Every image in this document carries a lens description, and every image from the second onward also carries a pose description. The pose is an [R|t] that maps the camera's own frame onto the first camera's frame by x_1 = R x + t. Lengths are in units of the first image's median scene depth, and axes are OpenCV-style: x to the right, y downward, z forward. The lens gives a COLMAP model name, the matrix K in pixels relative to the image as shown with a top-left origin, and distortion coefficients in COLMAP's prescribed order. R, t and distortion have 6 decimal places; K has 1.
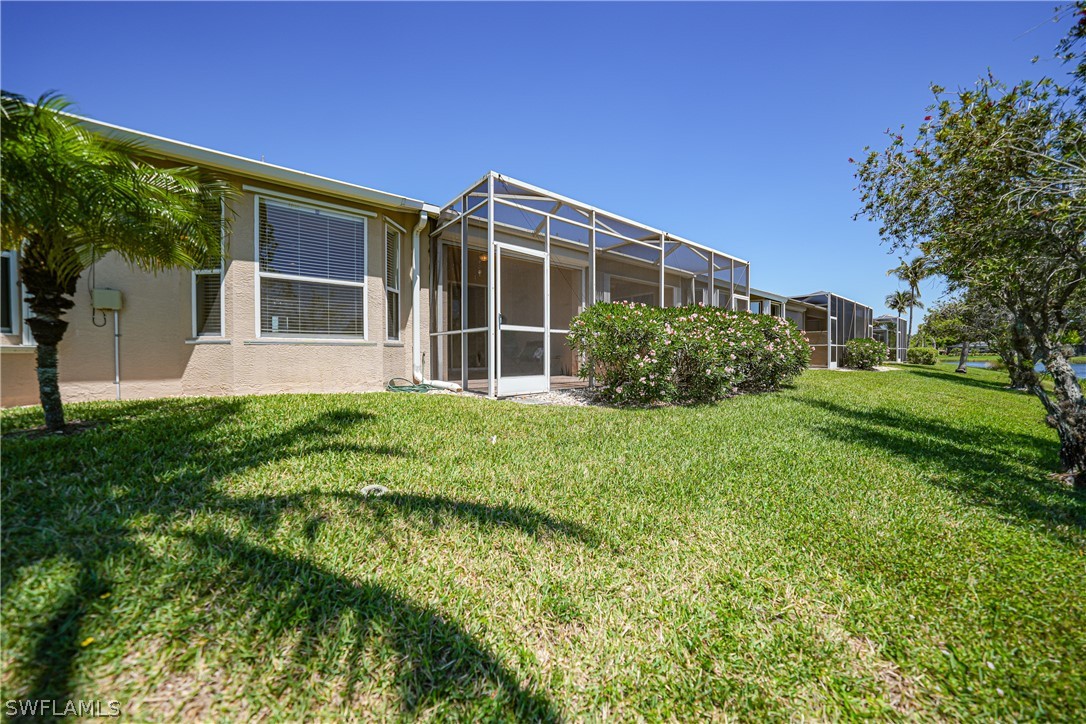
lens RADIAL K [[382.7, 0, 543.2], [0, 382.7, 359.5], [0, 0, 1]] dist [-0.022985, 0.006633]
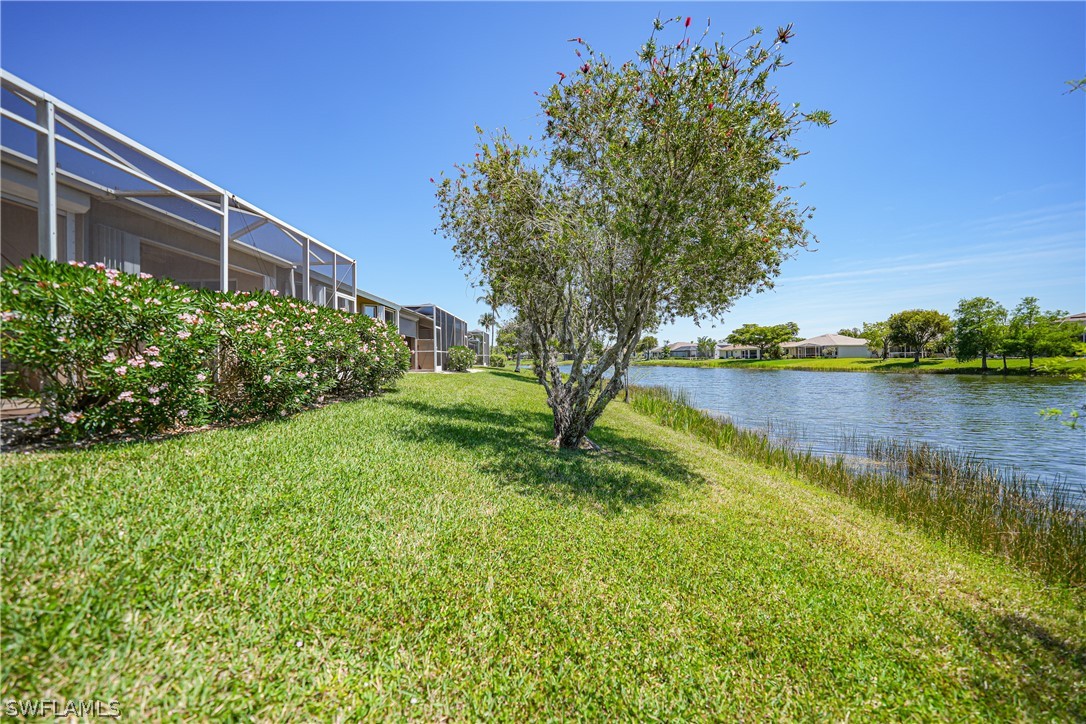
lens RADIAL K [[382.7, 0, 543.2], [0, 382.7, 359.5], [0, 0, 1]] dist [-0.022985, 0.006633]
pose [[0.619393, -0.005255, 0.785063, 0.128201], [0.019964, 0.999760, -0.009058, 0.009213], [-0.784827, 0.021283, 0.619349, 0.077253]]
